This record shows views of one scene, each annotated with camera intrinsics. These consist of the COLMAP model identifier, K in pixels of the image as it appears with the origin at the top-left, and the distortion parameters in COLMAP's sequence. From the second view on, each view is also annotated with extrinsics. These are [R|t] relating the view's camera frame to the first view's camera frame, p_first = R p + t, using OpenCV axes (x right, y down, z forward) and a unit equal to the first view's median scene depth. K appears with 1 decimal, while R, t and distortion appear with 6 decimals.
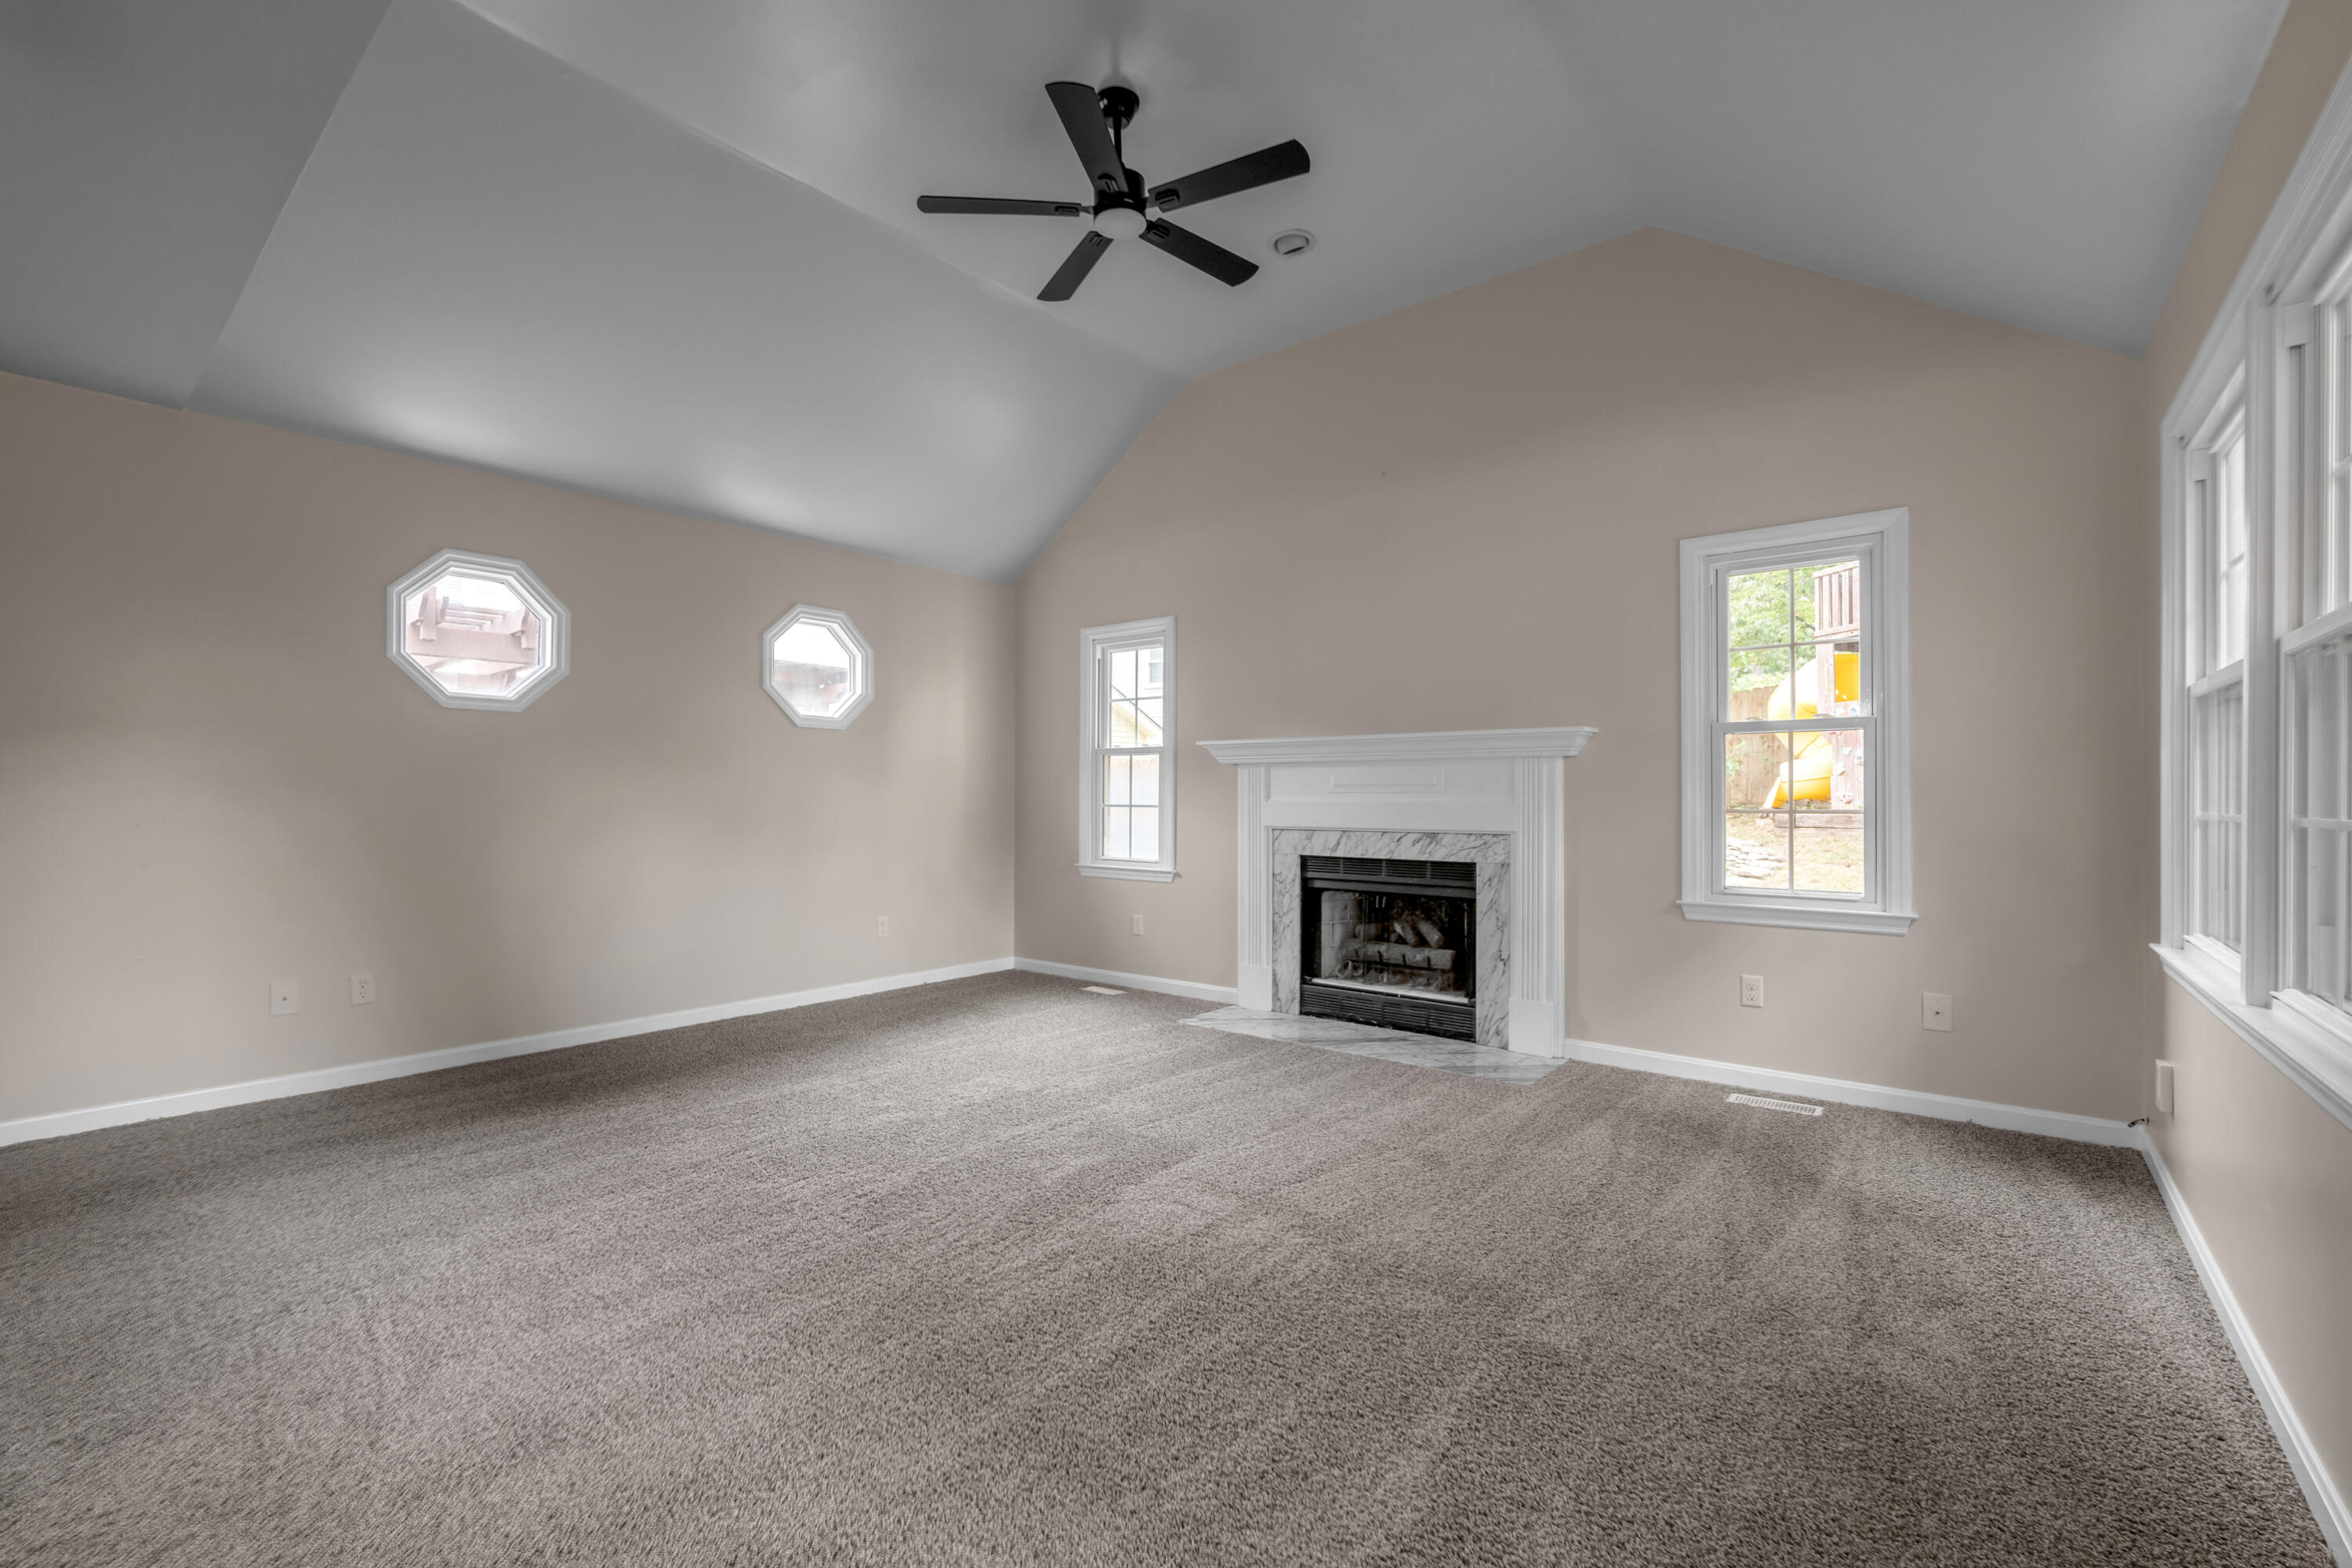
lens RADIAL K [[969.7, 0, 1178.2], [0, 969.7, 799.0], [0, 0, 1]] dist [-0.026102, -0.000127]
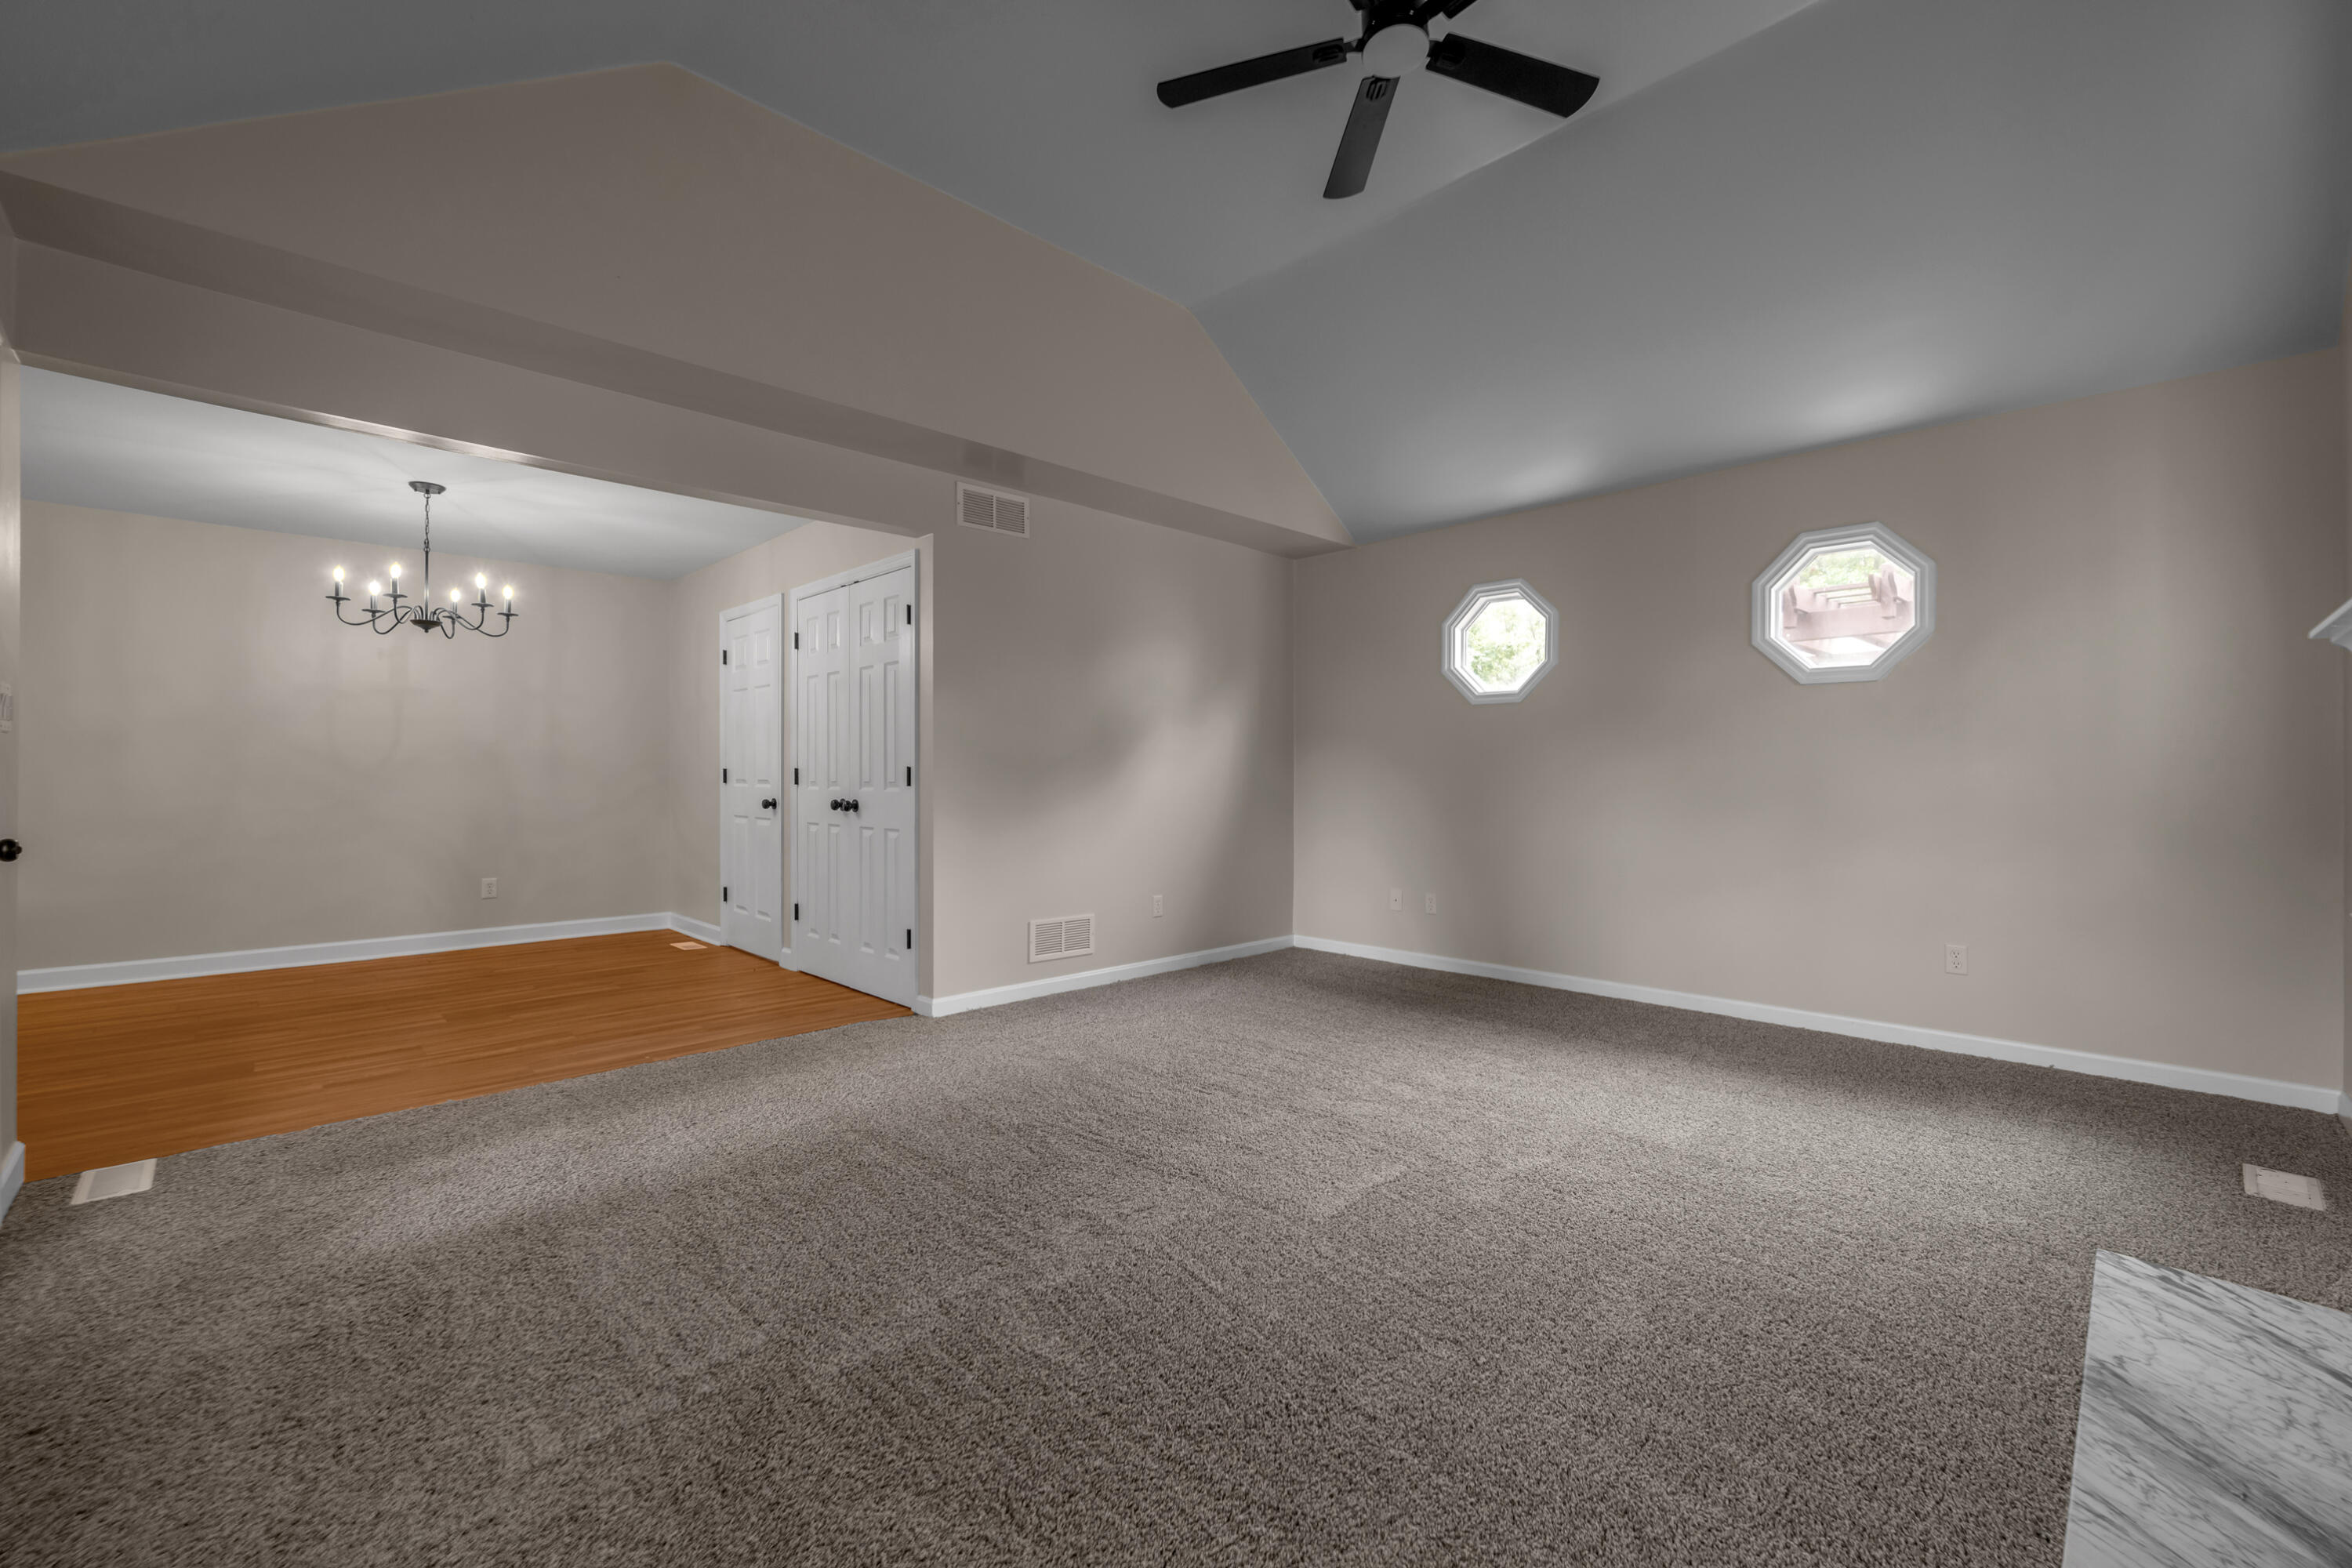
lens RADIAL K [[960.4, 0, 1181.8], [0, 960.4, 770.3], [0, 0, 1]] dist [-0.011634, 0.001045]
pose [[-0.120709, 0.000921, -0.992688, 0.632699], [0.000244, 1.000000, 0.000898, -0.005737], [0.992688, -0.000134, -0.120709, 0.781257]]
